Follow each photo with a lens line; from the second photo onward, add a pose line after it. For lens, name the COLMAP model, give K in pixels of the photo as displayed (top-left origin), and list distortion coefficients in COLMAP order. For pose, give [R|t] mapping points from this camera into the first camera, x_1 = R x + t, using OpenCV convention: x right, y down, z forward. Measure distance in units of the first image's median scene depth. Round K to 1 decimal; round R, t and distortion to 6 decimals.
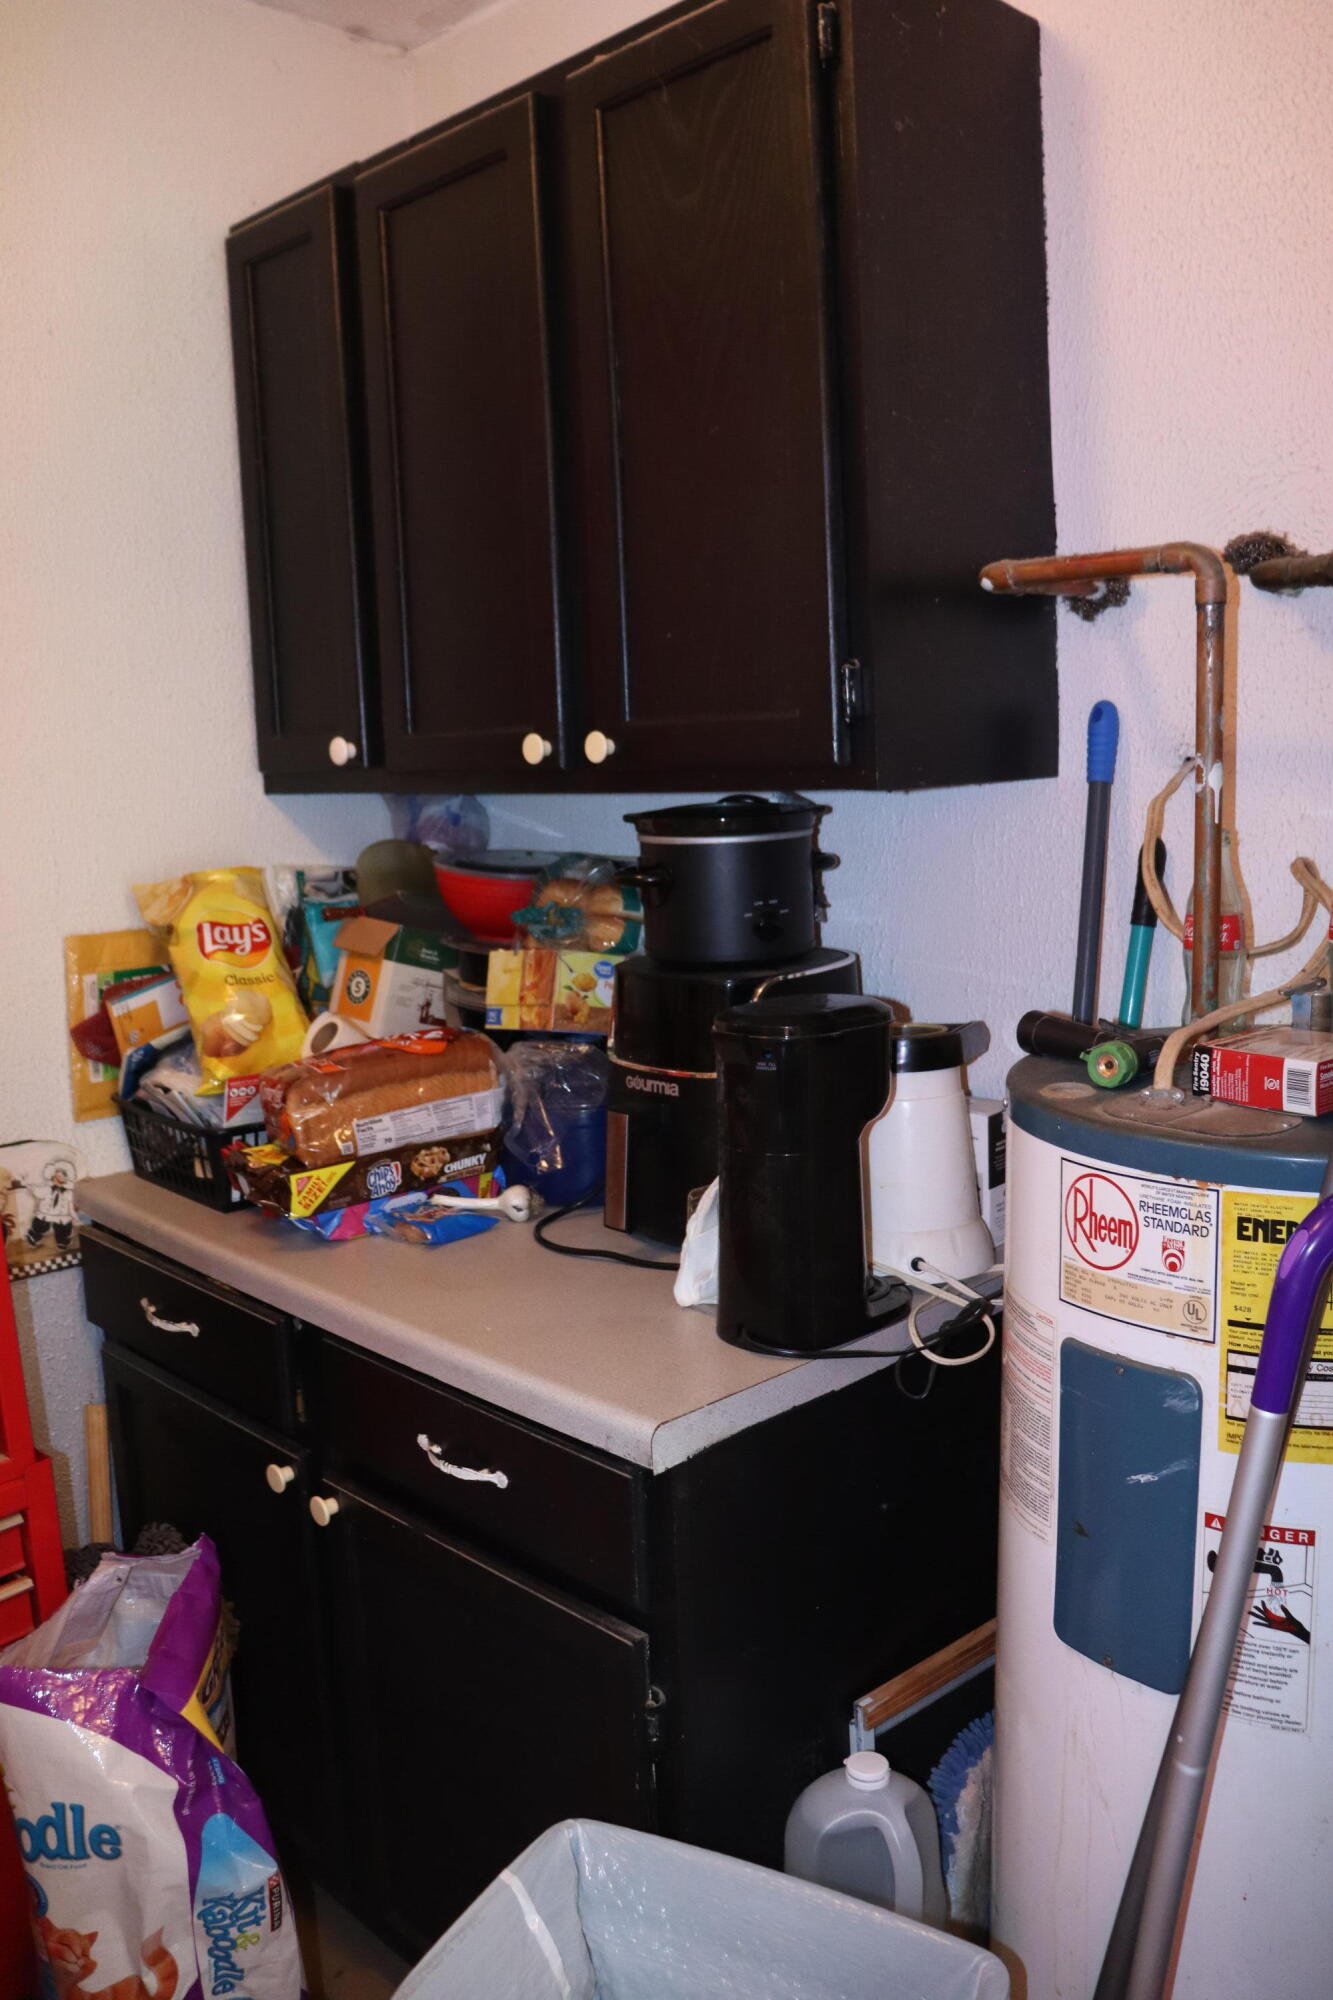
lens RADIAL K [[1640.4, 0, 670.3], [0, 1640.4, 985.8], [0, 0, 1]] dist [-0.177691, 0.155609]
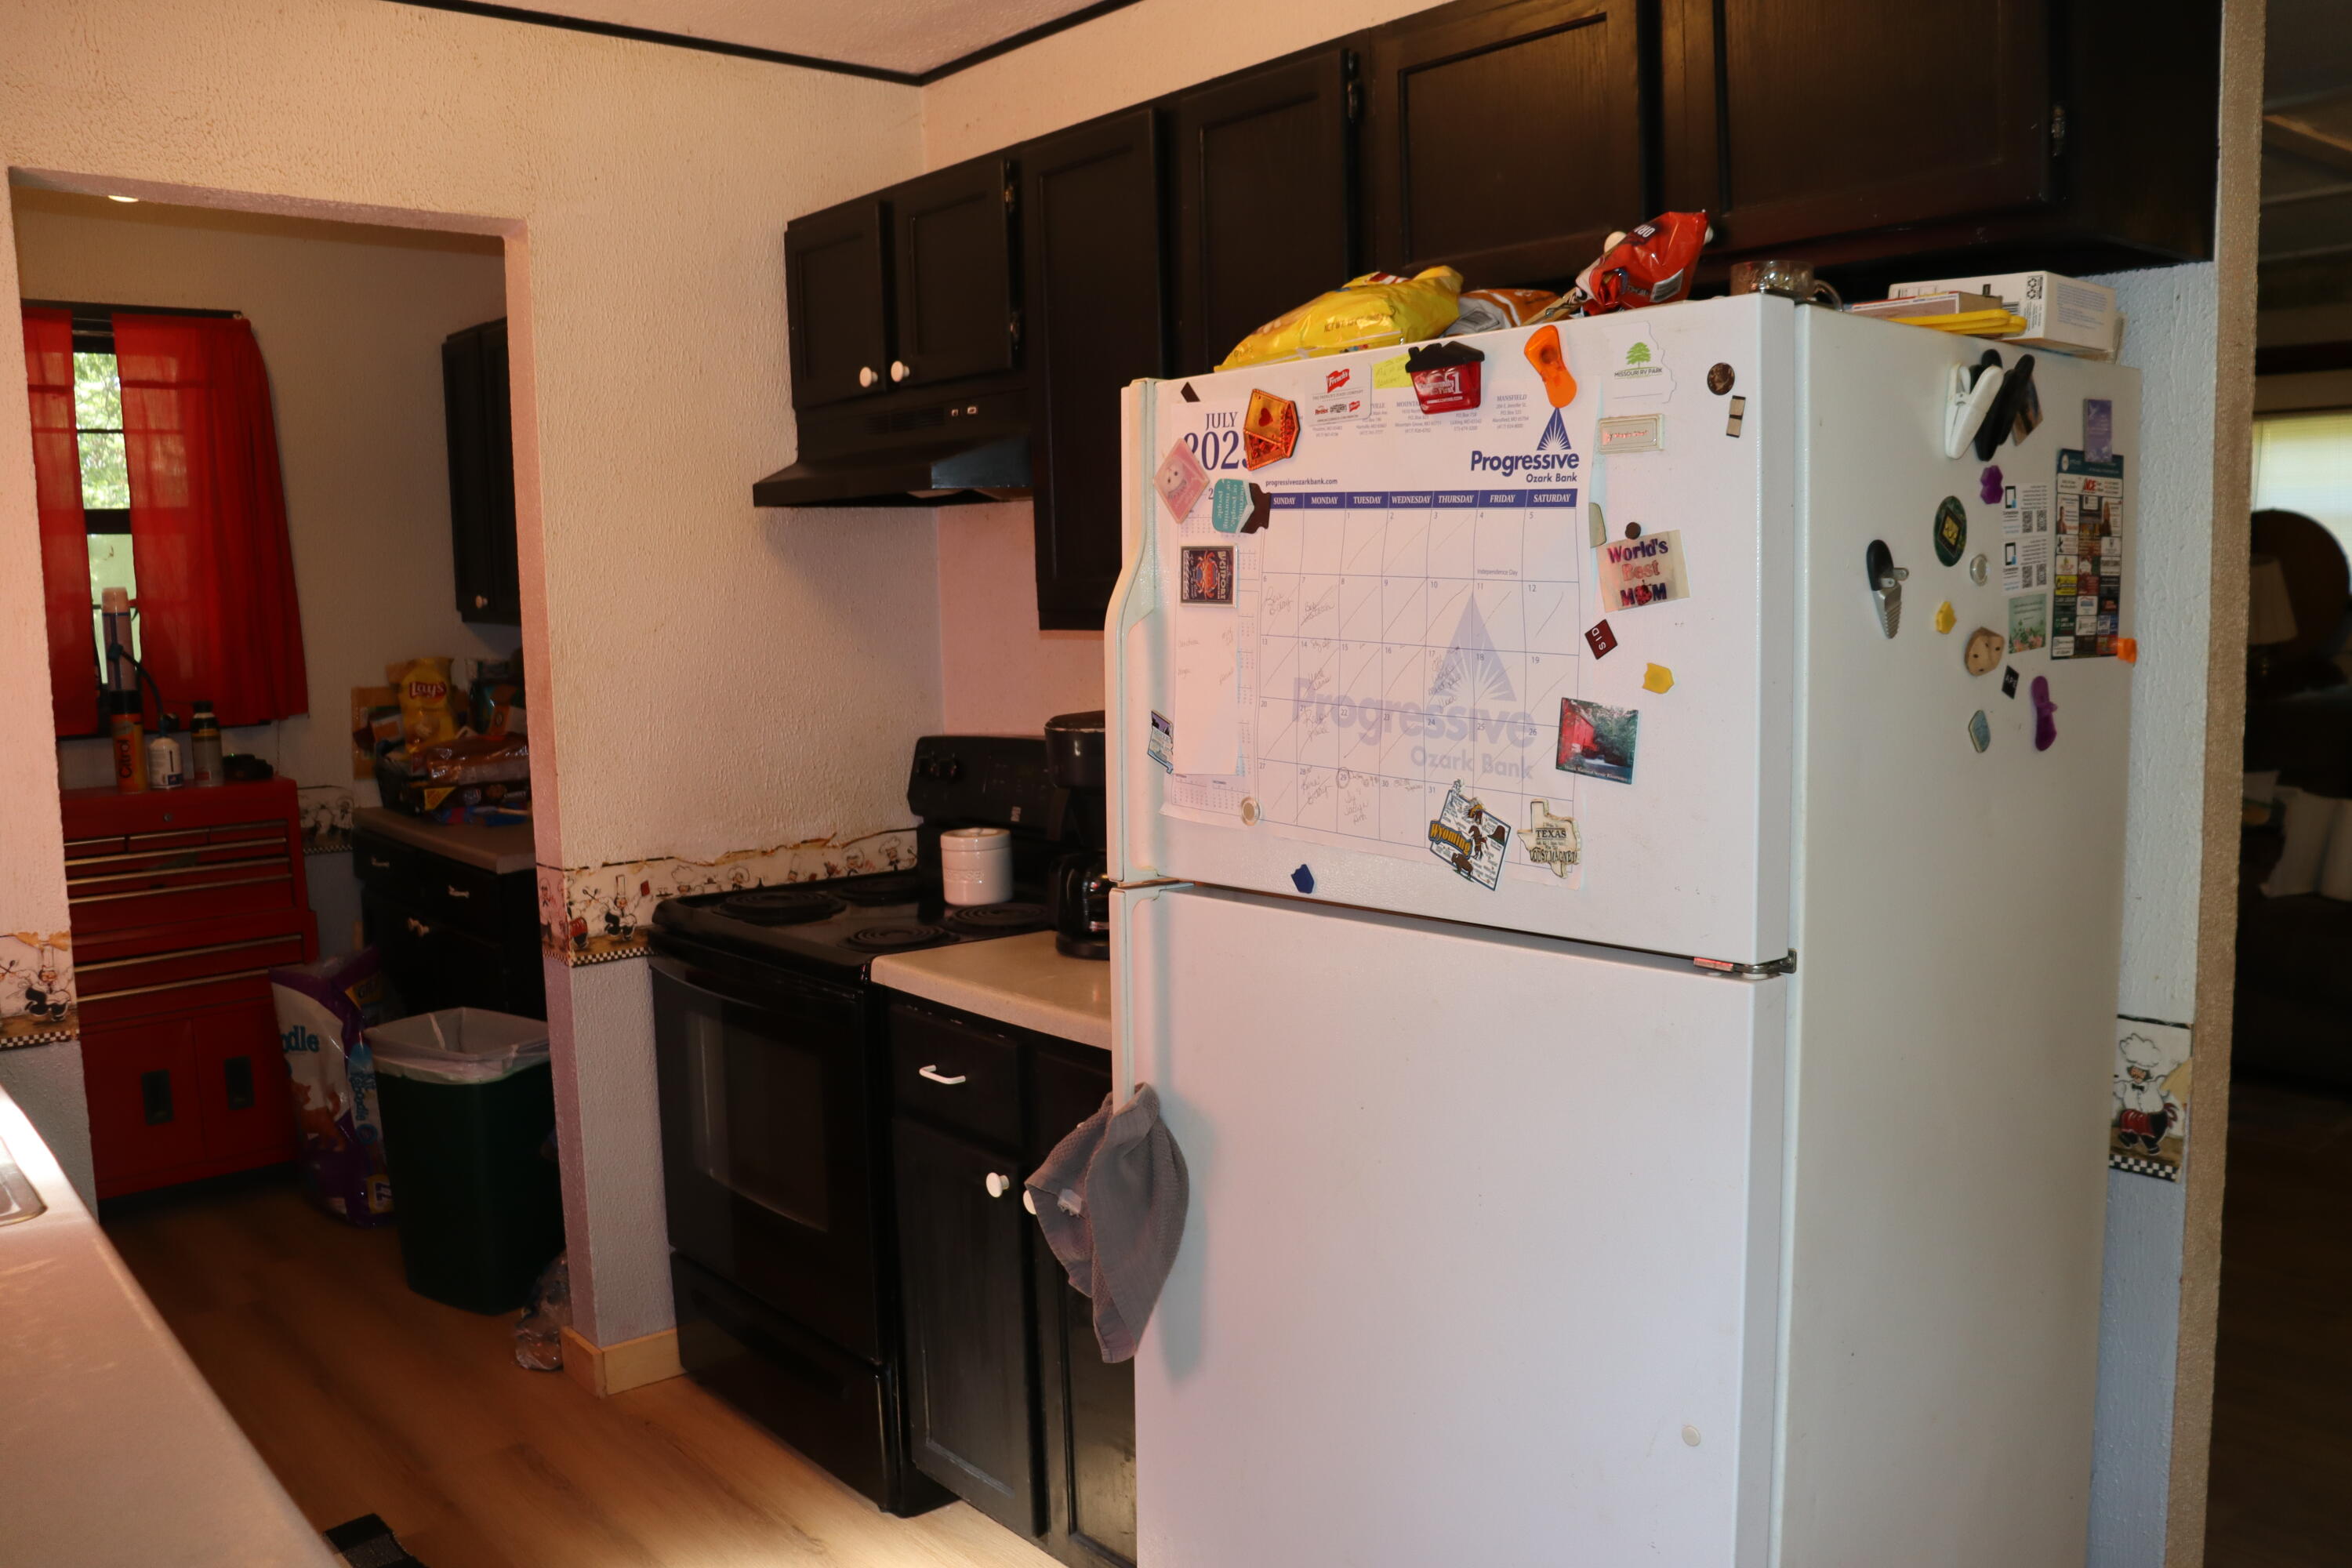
lens RADIAL K [[1929.1, 0, 1176.1], [0, 1929.1, 796.2], [0, 0, 1]] dist [-0.177691, 0.155609]
pose [[0.996738, 0.023867, -0.077091, 0.896608], [-0.025999, 0.999303, -0.026773, 0.149093], [0.076398, 0.028690, 0.996665, -1.361485]]
